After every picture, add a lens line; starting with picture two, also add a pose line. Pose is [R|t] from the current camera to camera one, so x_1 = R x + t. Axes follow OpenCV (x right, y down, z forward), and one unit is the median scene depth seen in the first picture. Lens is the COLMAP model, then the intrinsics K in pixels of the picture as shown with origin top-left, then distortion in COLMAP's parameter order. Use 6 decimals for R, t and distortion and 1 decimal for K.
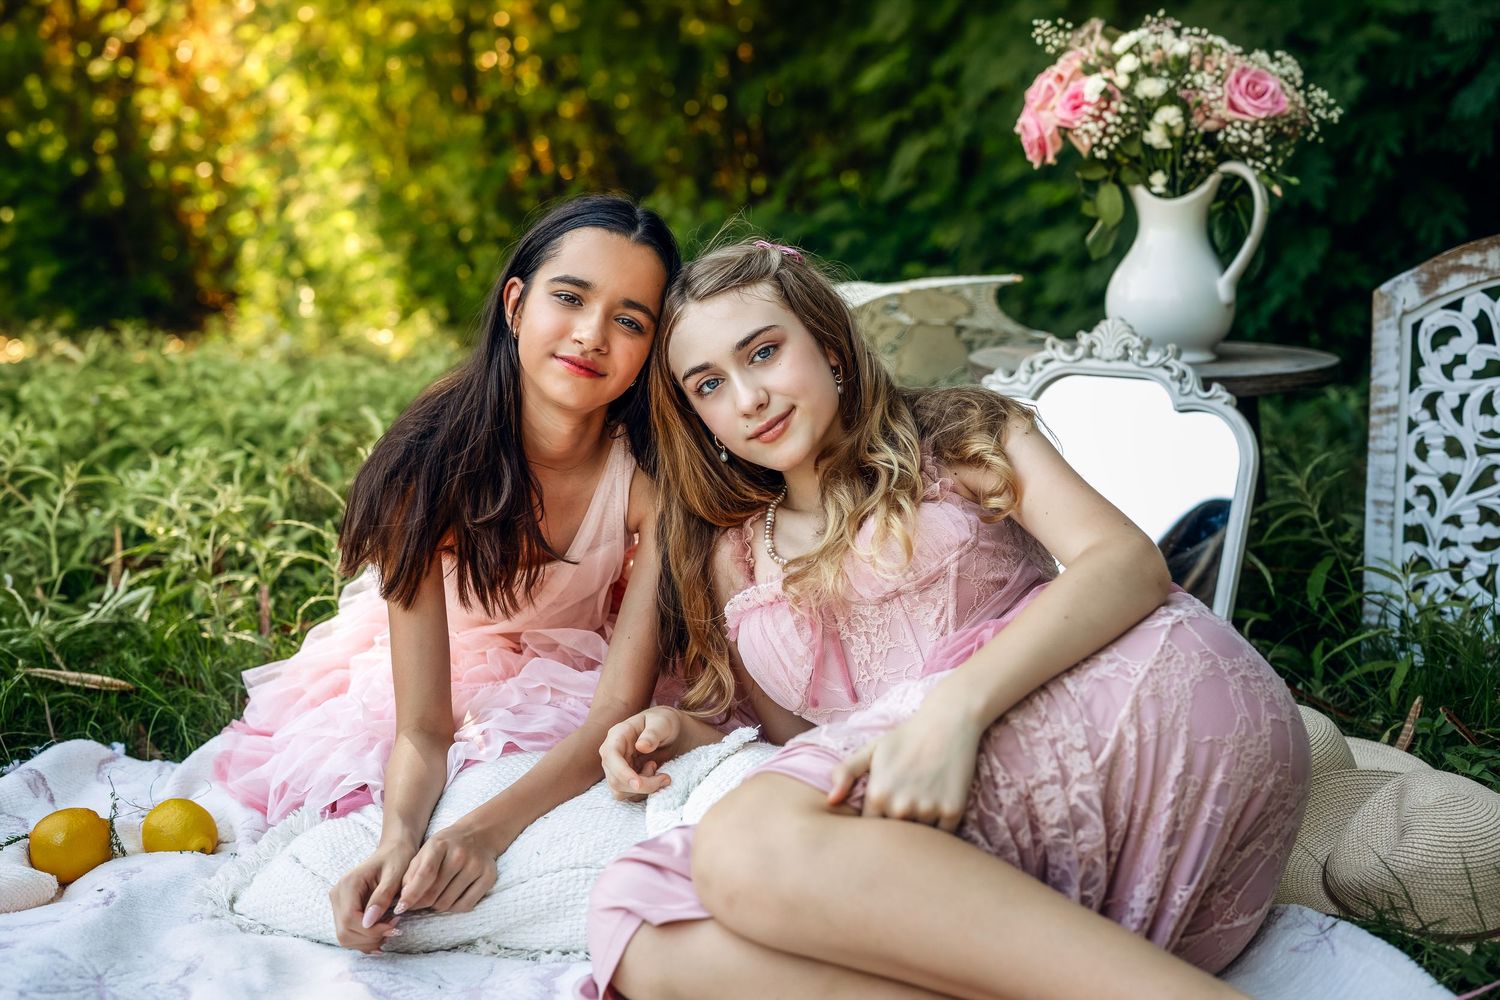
lens RADIAL K [[2170.4, 0, 776.0], [0, 2170.4, 511.9], [0, 0, 1]] dist [0.016761, 0.000000]
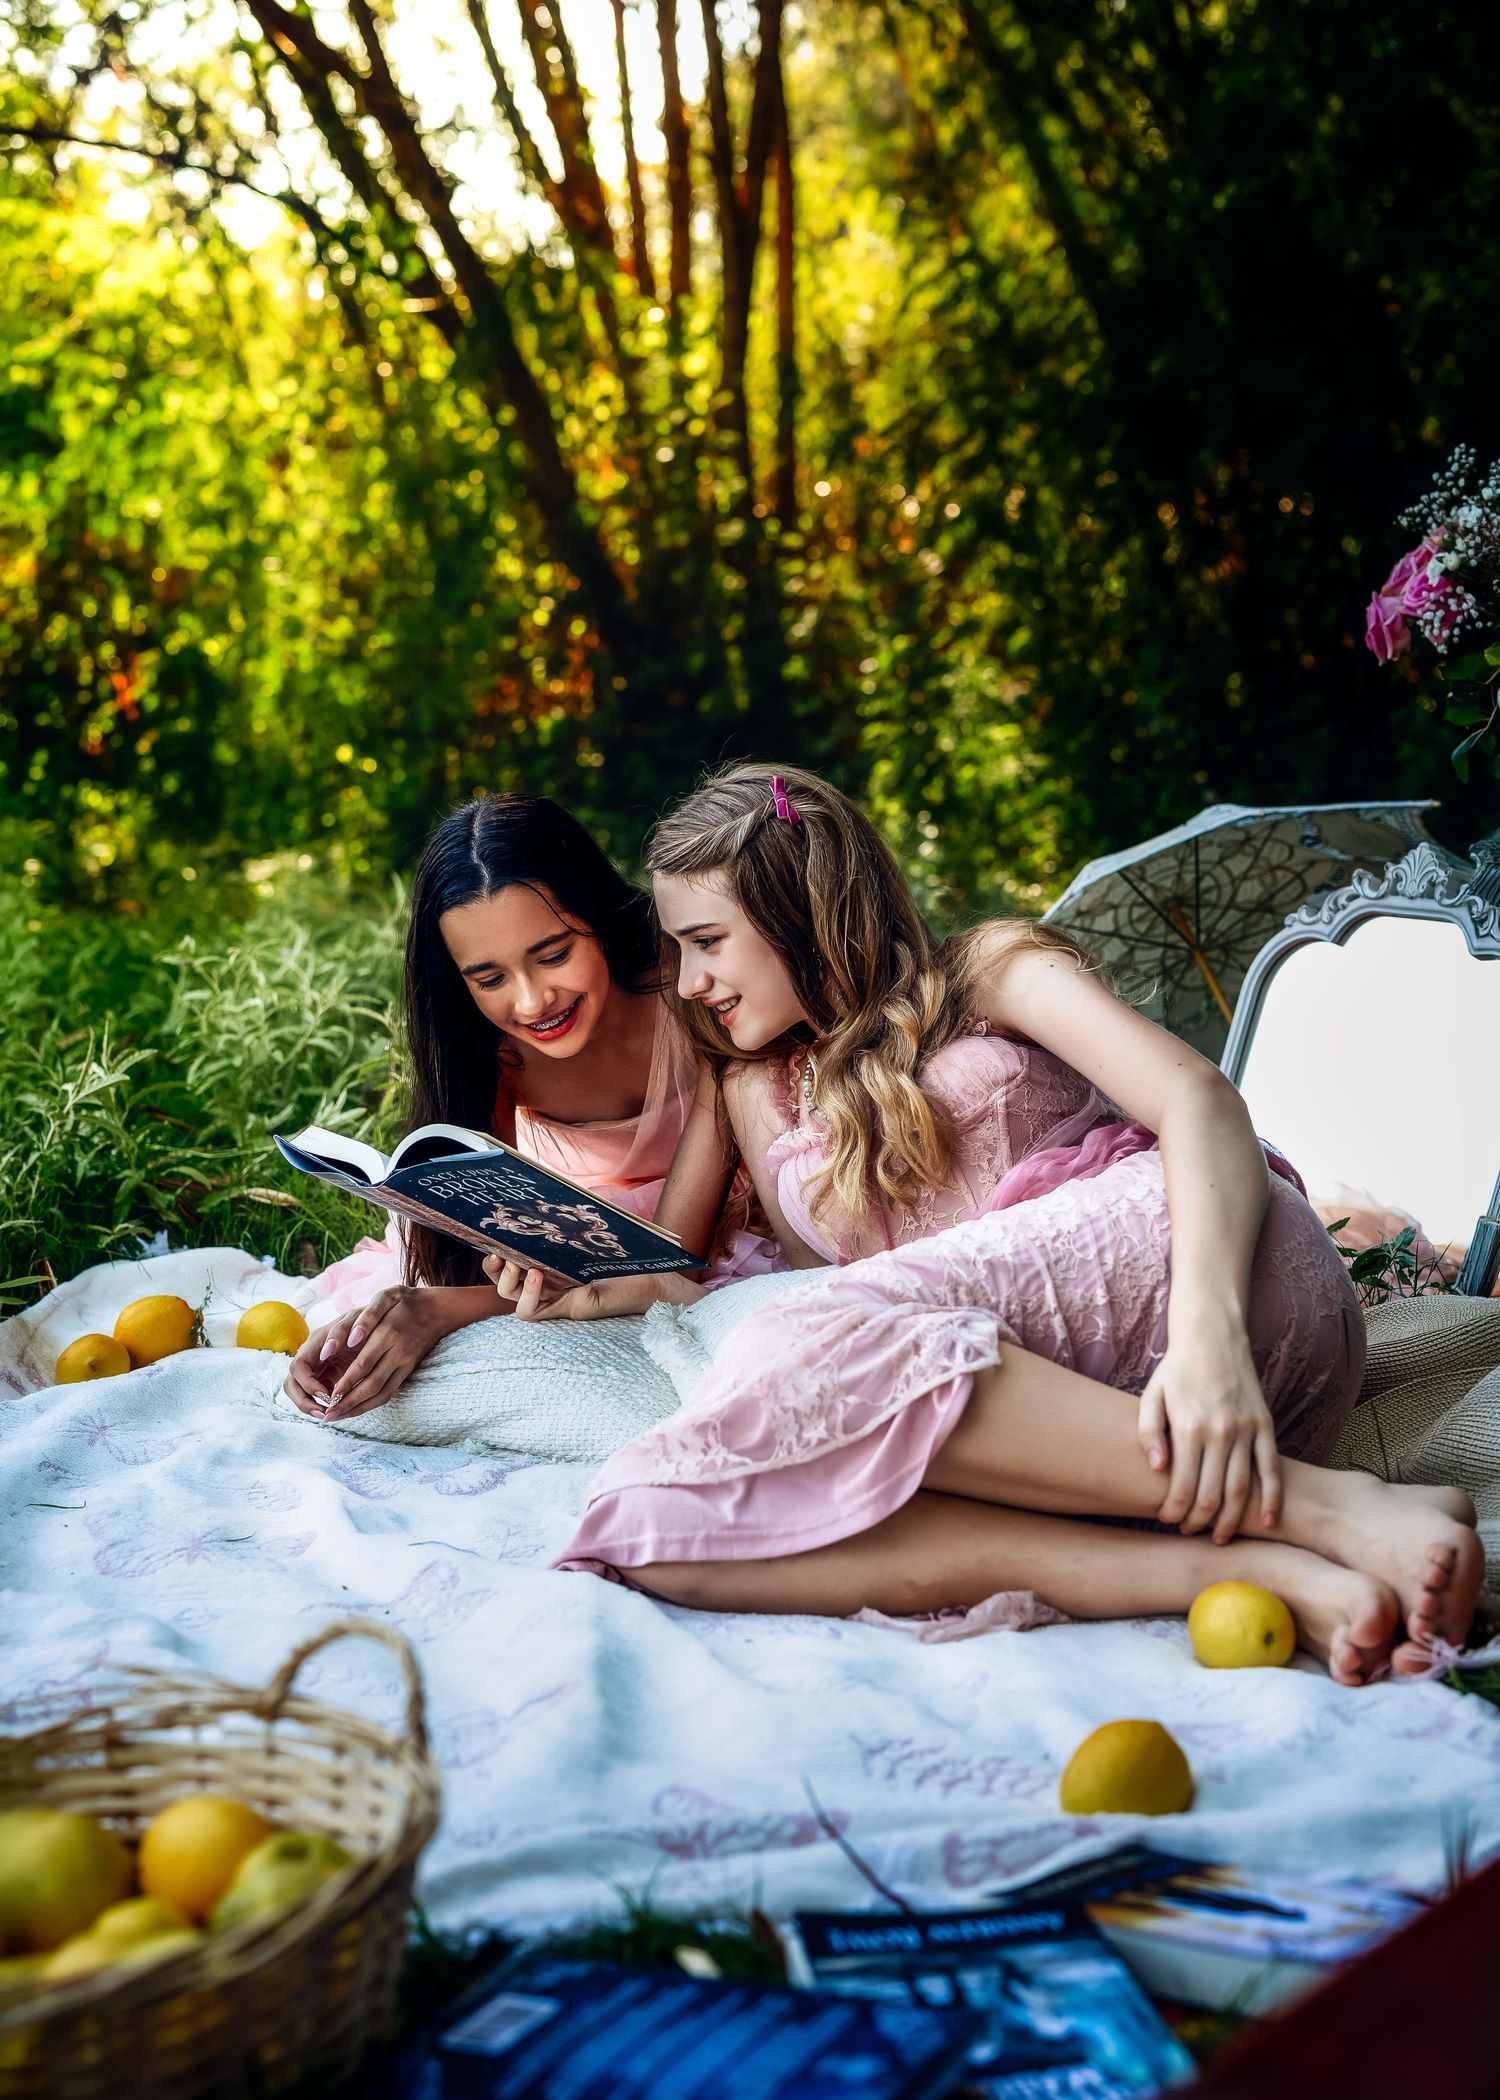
lens RADIAL K [[3276.4, 0, 693.3], [0, 3276.4, 999.8], [0, 0, 1]] dist [0.028995, 0.000000]
pose [[0.932959, 0.044763, -0.357188, 0.353709], [-0.065739, 0.996739, -0.046797, 0.046179], [0.353928, 0.067141, 0.932860, -0.261916]]
